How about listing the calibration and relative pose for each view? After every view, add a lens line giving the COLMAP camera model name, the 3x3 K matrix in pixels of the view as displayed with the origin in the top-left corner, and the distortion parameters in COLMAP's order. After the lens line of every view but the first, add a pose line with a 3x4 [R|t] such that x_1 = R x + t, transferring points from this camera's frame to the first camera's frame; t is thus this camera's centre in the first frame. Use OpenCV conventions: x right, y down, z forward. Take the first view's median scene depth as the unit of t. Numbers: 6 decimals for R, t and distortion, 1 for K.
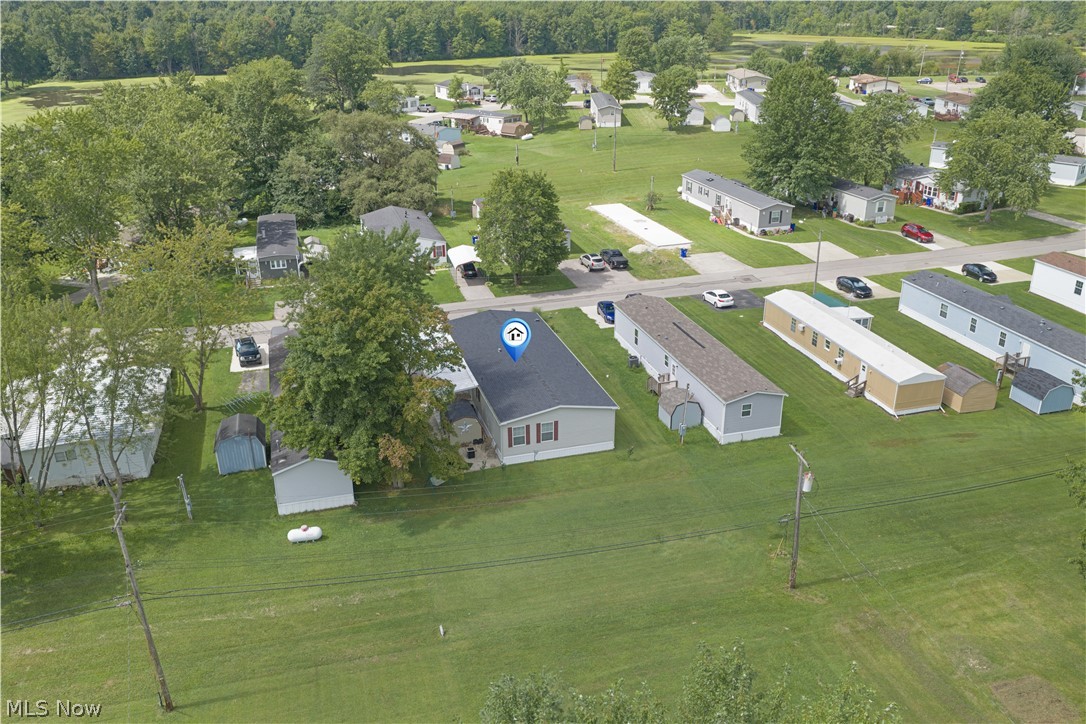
lens RADIAL K [[918.8, 0, 543.0], [0, 918.8, 362.0], [0, 0, 1]] dist [0.000687, -0.000936]
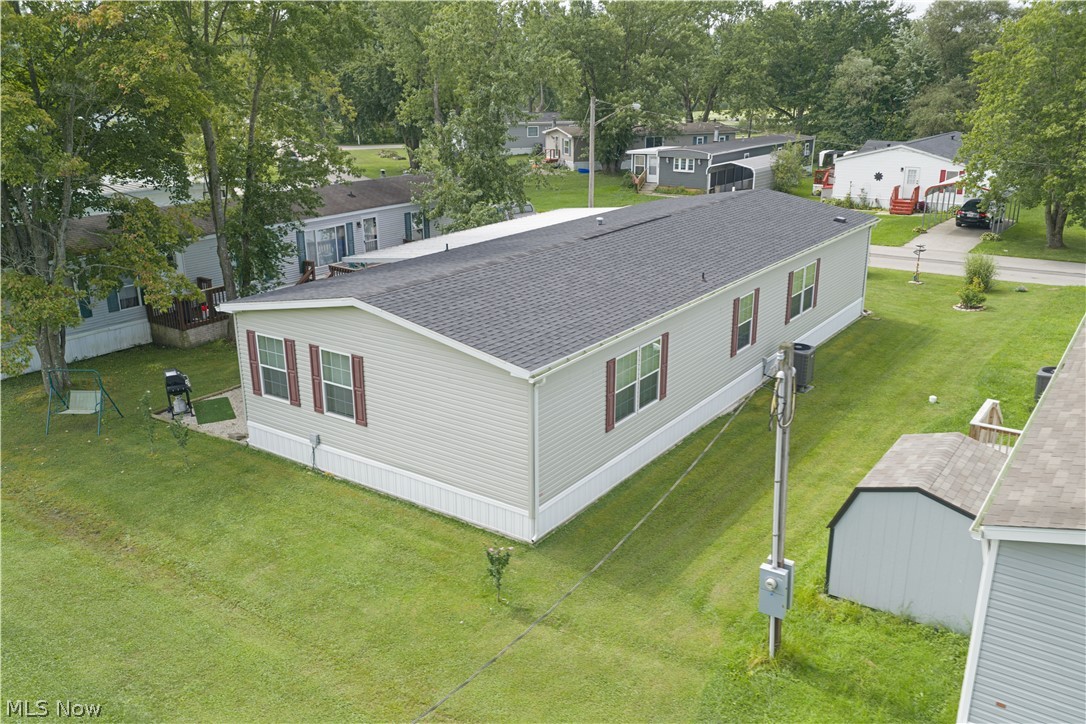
lens RADIAL K [[918.8, 0, 543.0], [0, 918.8, 362.0], [0, 0, 1]] dist [0.000687, -0.000936]
pose [[0.618001, 0.240561, -0.748469, 0.266090], [-0.305193, 0.950781, 0.053591, 0.032778], [0.724522, 0.195308, 0.661001, 0.848068]]
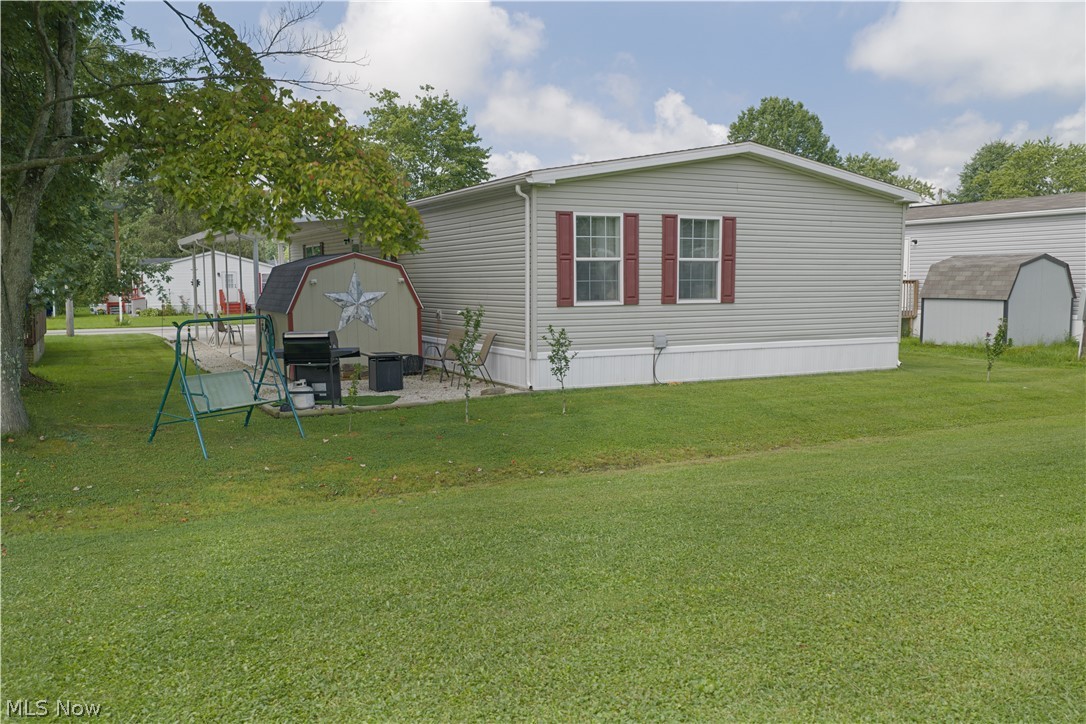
lens RADIAL K [[918.8, 0, 543.0], [0, 918.8, 362.0], [0, 0, 1]] dist [0.000687, -0.000936]
pose [[0.980586, -0.018319, 0.195232, -0.086171], [0.081089, 0.944391, -0.318669, 0.178323], [-0.178537, 0.328313, 0.927542, 0.782565]]
